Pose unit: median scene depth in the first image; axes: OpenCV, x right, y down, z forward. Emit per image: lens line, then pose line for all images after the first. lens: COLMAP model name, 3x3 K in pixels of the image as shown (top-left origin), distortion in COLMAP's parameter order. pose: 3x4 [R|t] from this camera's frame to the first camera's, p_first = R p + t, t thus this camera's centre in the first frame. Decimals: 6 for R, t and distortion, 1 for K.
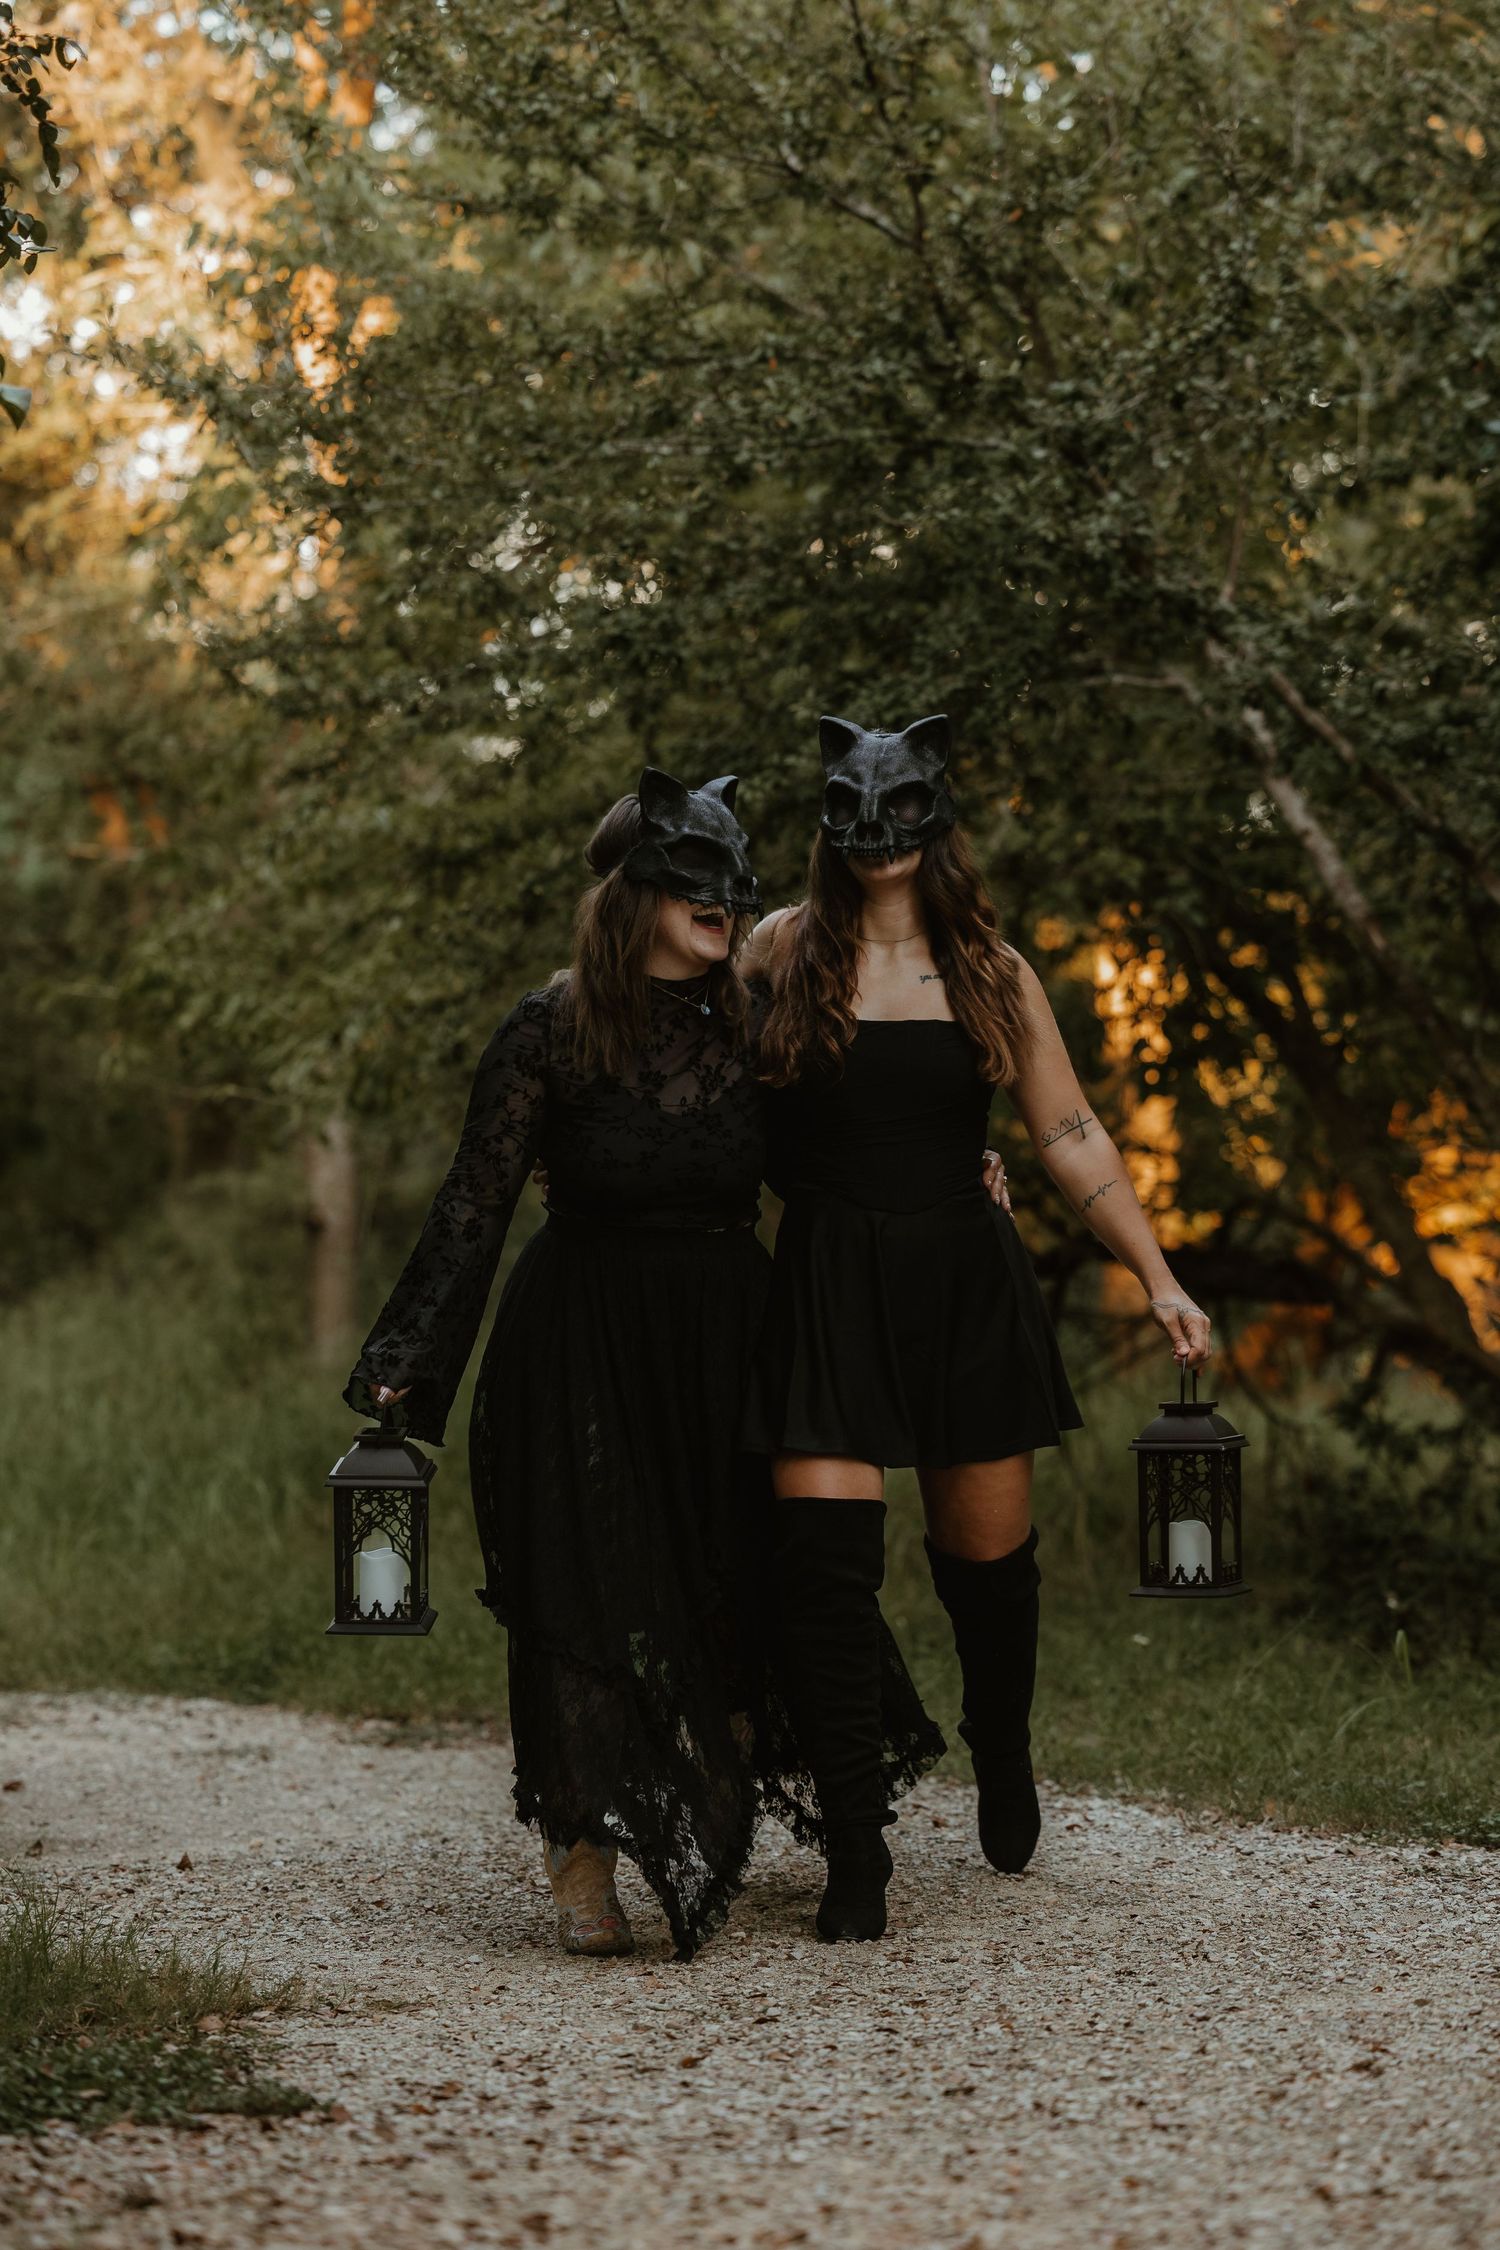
lens RADIAL K [[10597.7, 0, 750.0], [0, 10597.7, 1125.0], [0, 0, 1]] dist [-0.388600, 2.718874]
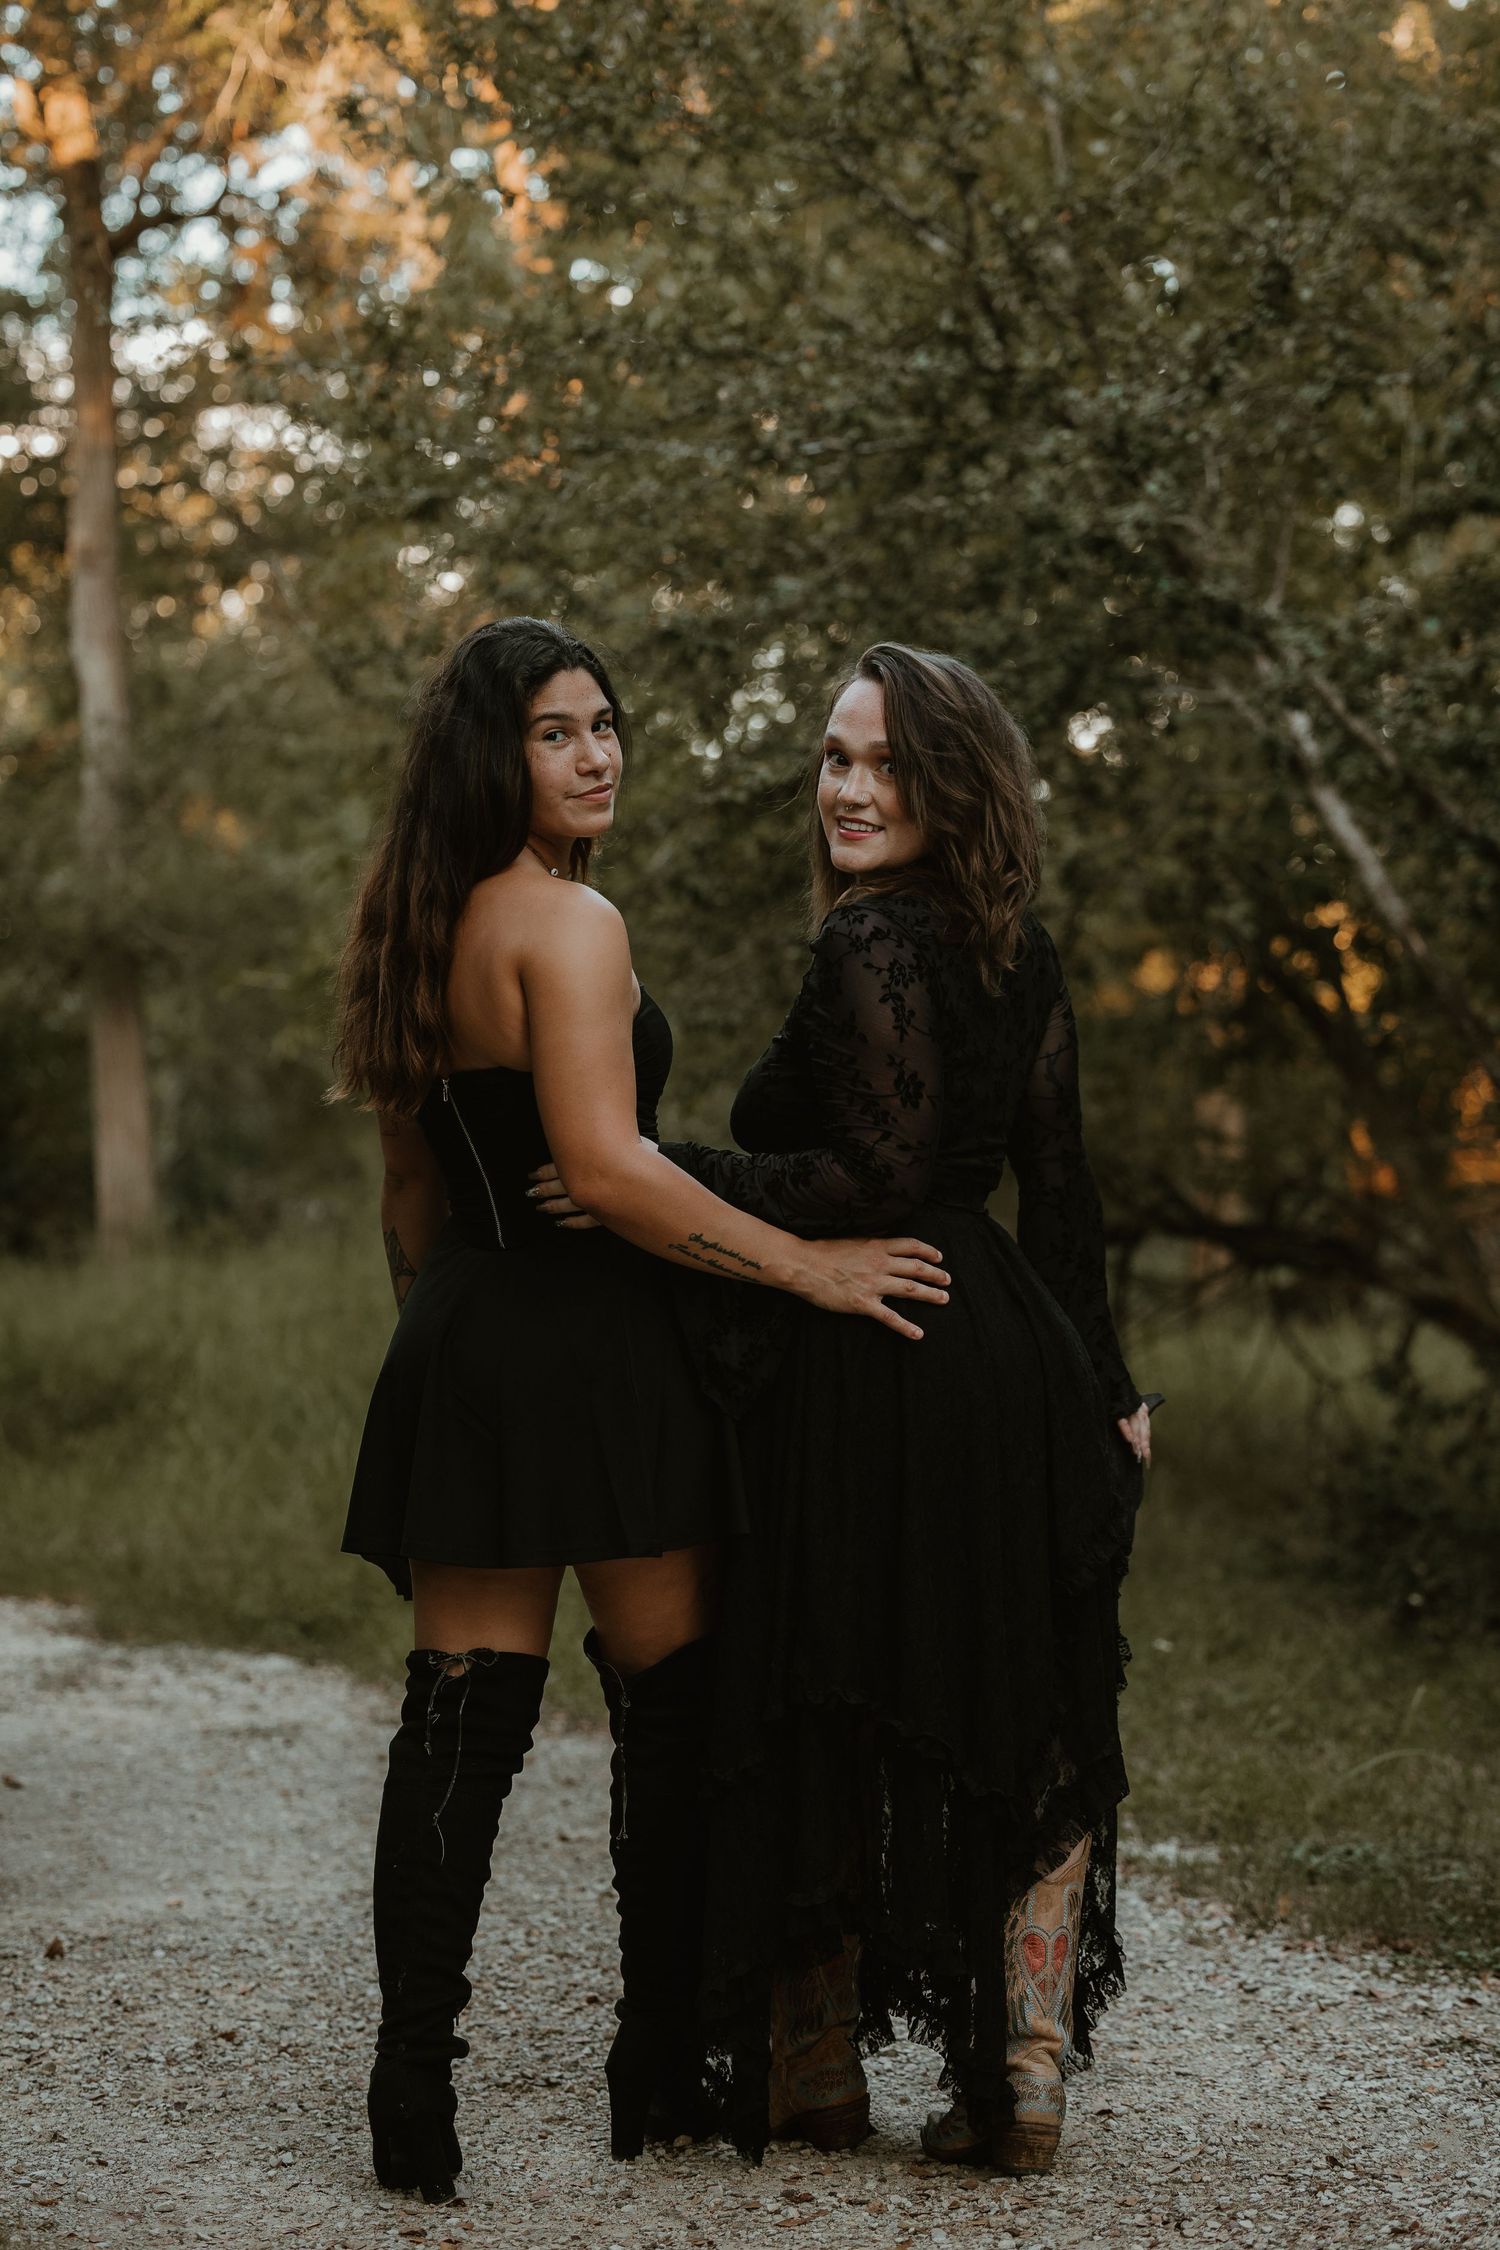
lens RADIAL K [[4994.1, 0, 750.5], [0, 4994.1, 903.7], [0, 0, 1]] dist [-0.073452, 0.065509]
pose [[0.997220, 0.014487, -0.073091, 0.030822], [-0.016760, 0.999392, -0.030576, -0.005753], [0.072603, 0.031716, 0.996856, 0.524528]]
